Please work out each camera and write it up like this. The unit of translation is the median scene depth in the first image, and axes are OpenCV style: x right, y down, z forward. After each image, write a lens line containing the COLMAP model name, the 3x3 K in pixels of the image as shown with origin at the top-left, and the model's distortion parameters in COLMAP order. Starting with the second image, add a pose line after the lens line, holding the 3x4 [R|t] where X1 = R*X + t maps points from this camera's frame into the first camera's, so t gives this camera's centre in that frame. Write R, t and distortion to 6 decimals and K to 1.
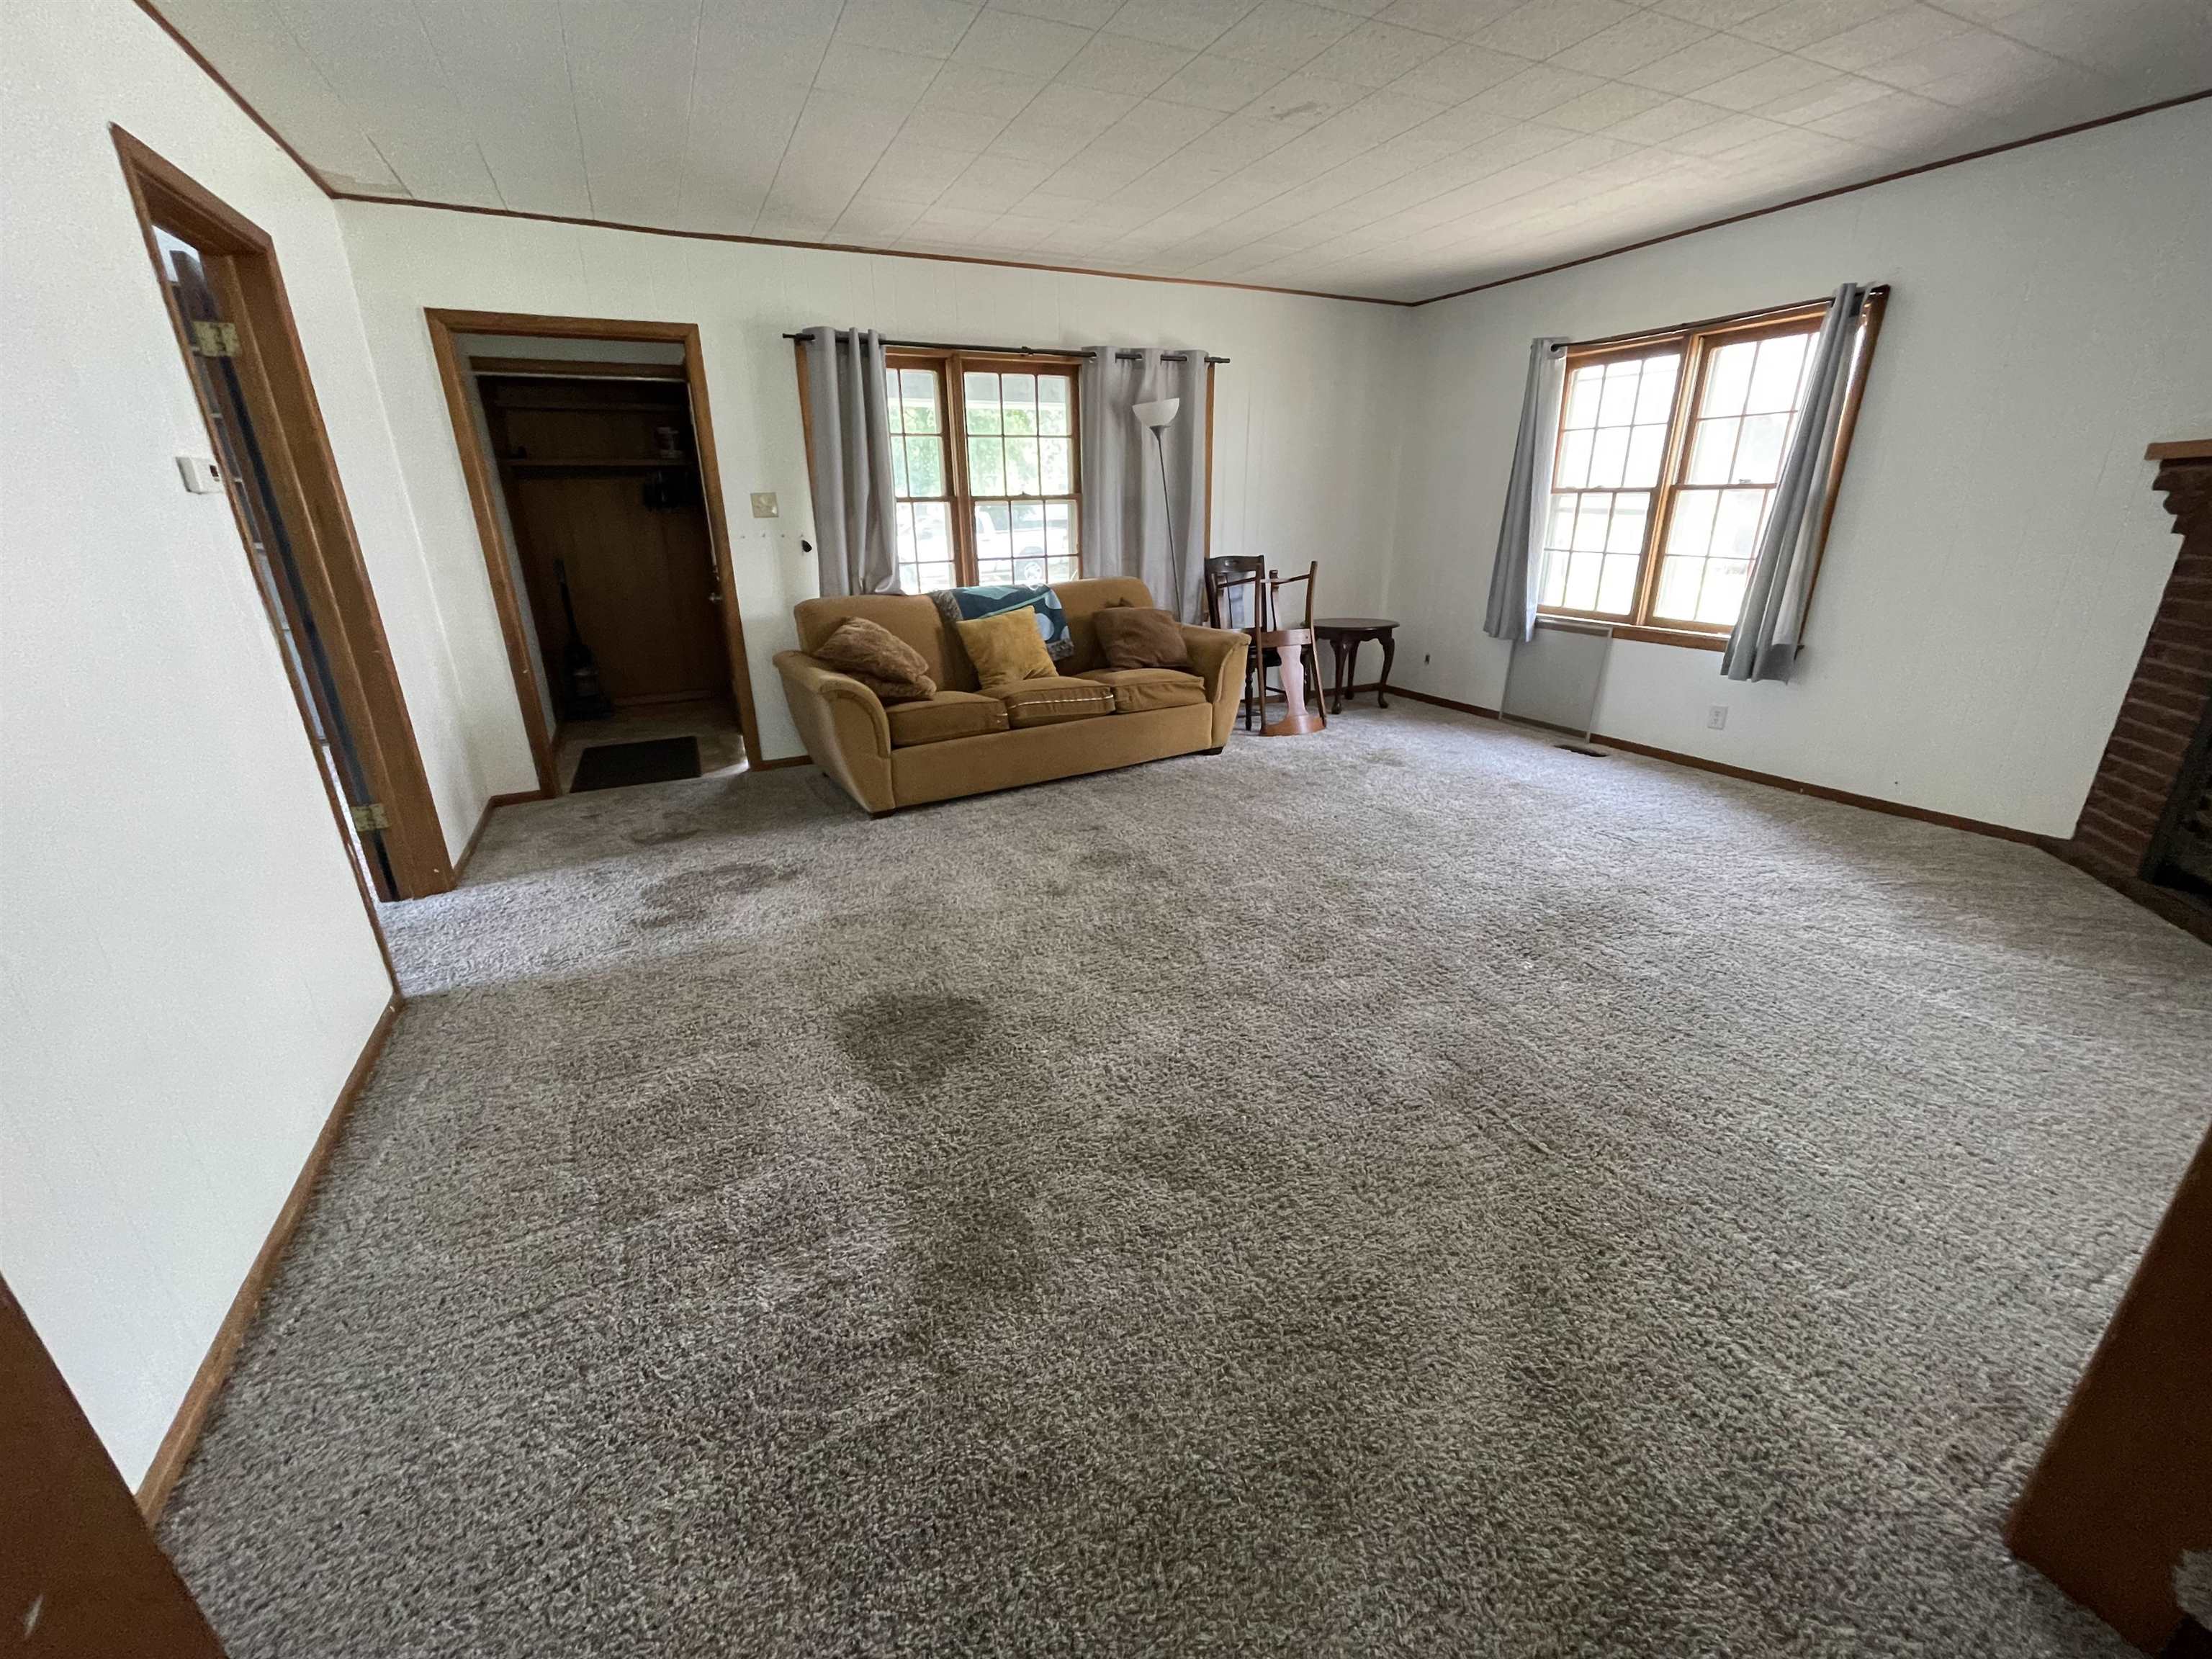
lens RADIAL K [[899.7, 0, 1107.7], [0, 899.7, 842.9], [0, 0, 1]] dist [-0.009881, 0.000225]
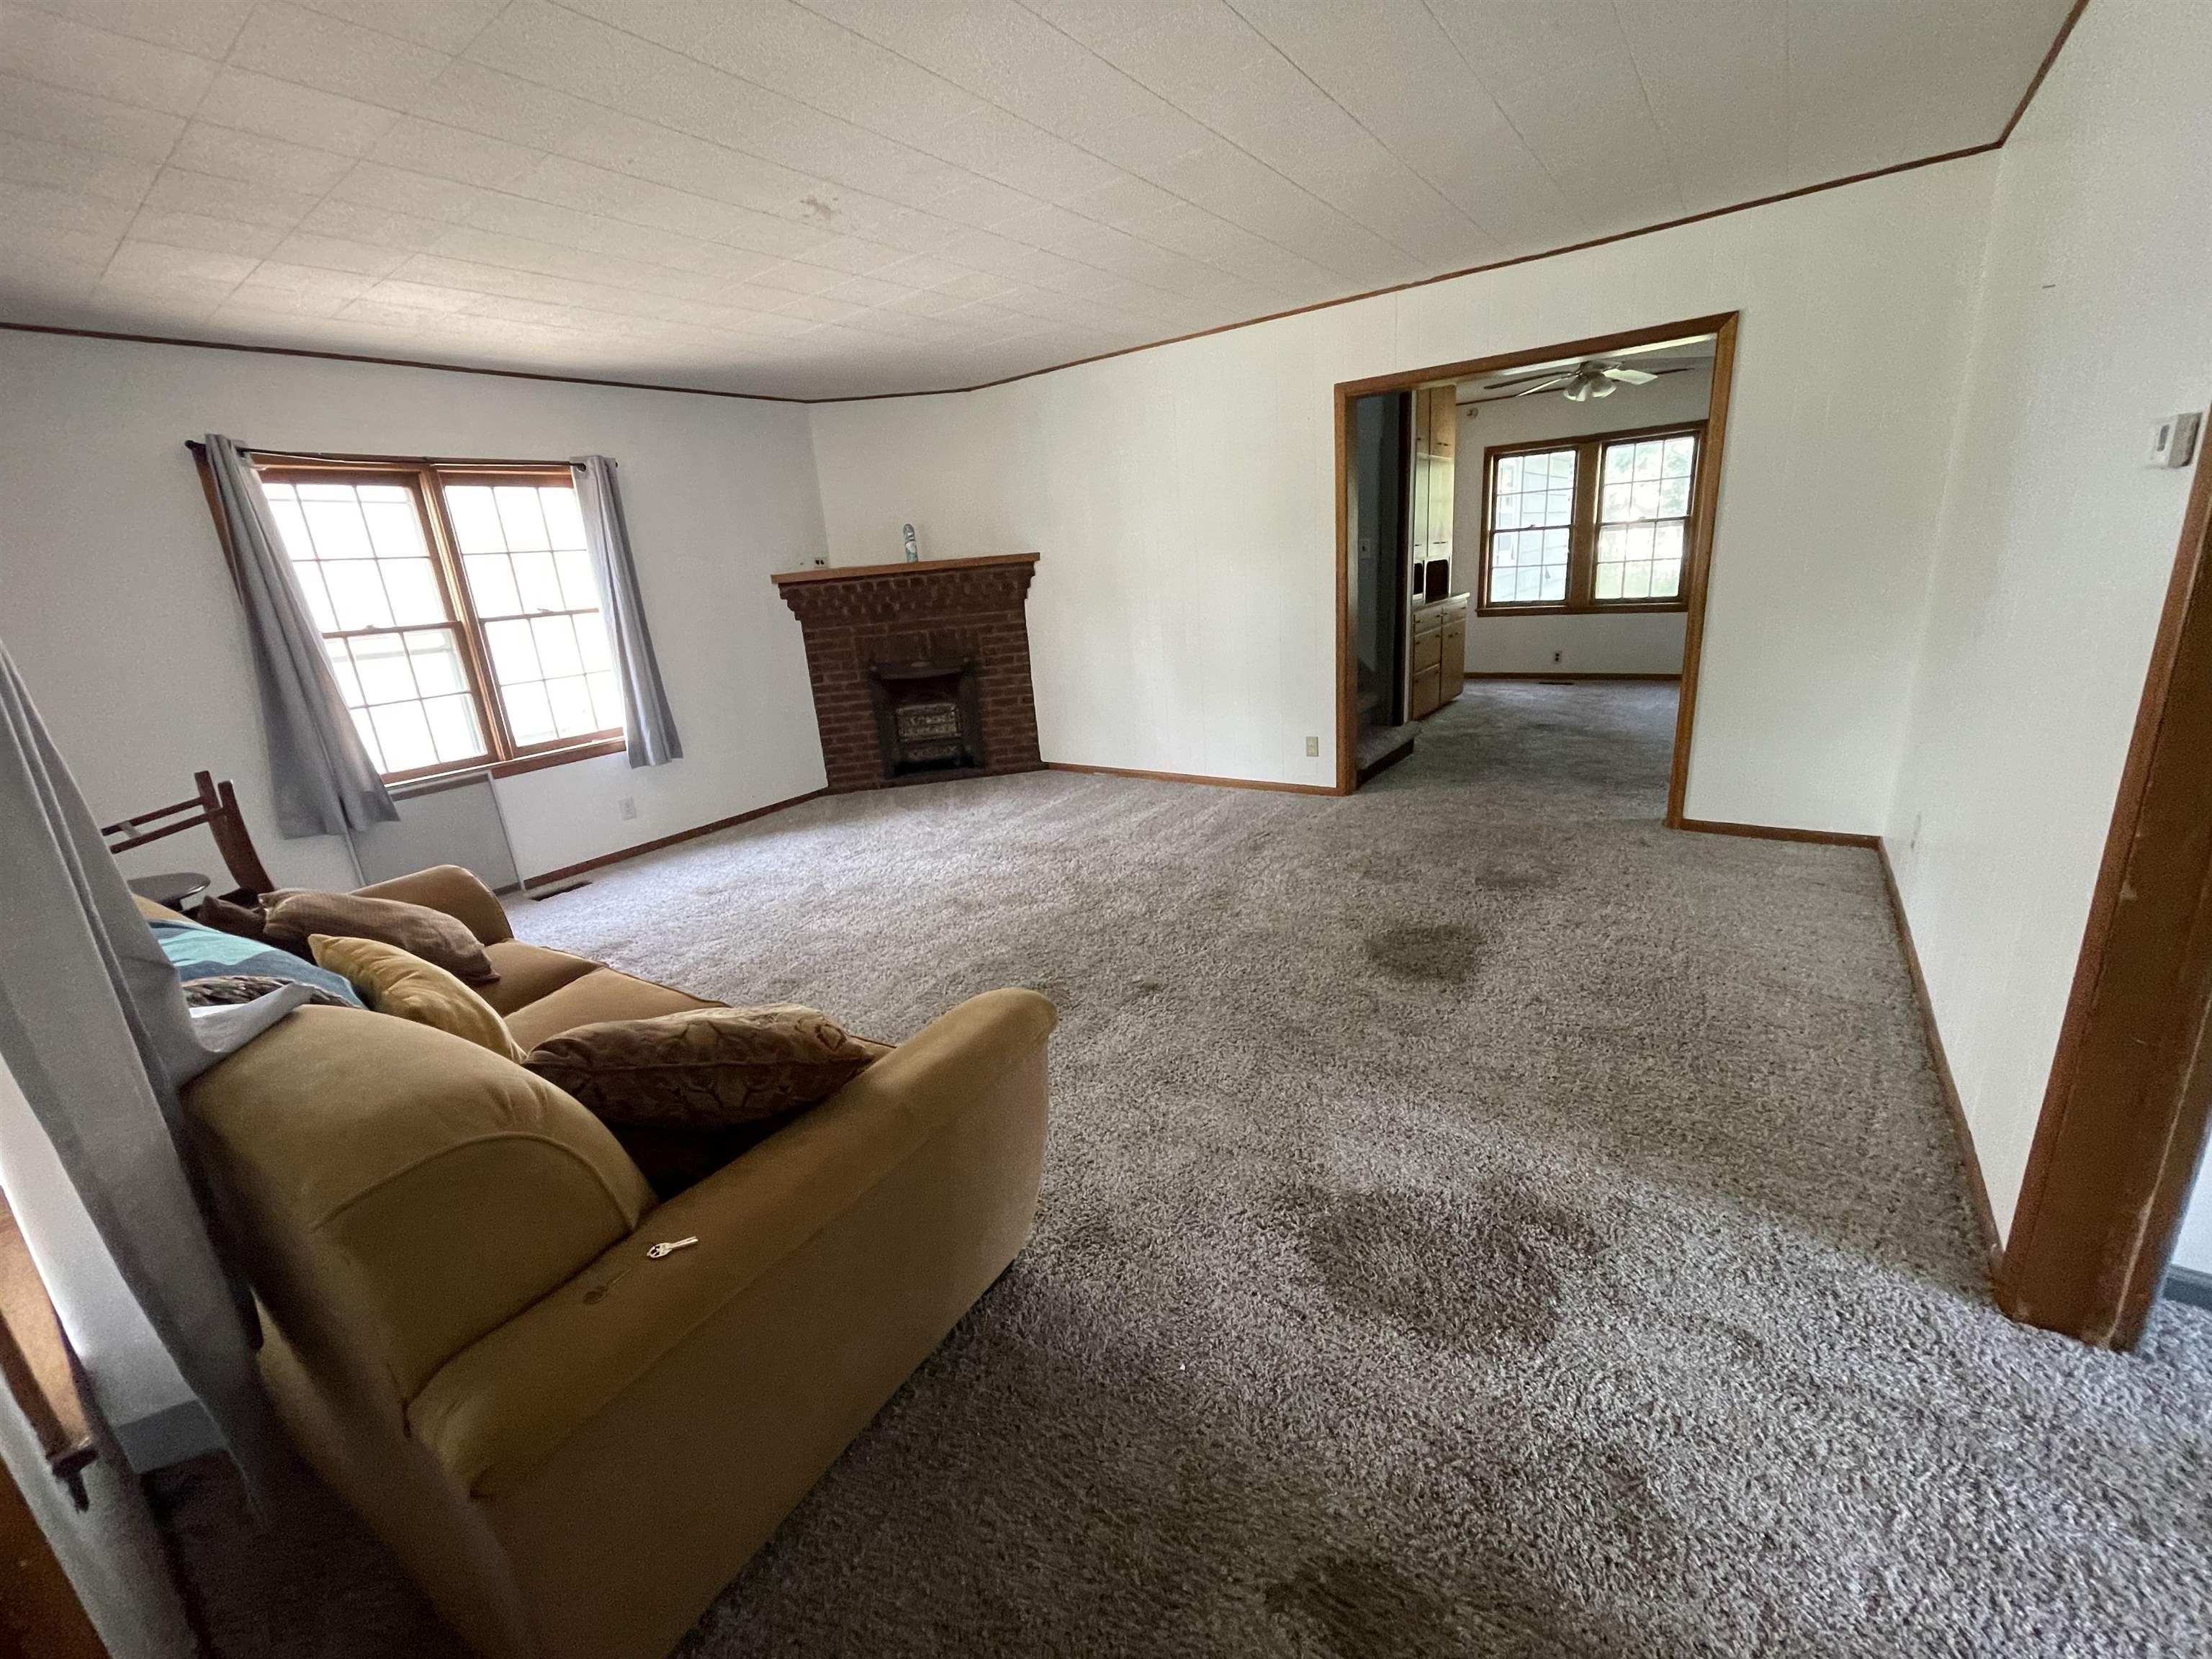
lens RADIAL K [[899.7, 0, 1108.0], [0, 899.7, 818.7], [0, 0, 1]] dist [-0.009881, 0.000225]
pose [[-0.459353, -0.185554, 0.868657, -0.559022], [0.400660, 0.829518, 0.389066, -0.322314], [-0.792759, 0.526754, -0.306697, 0.867643]]
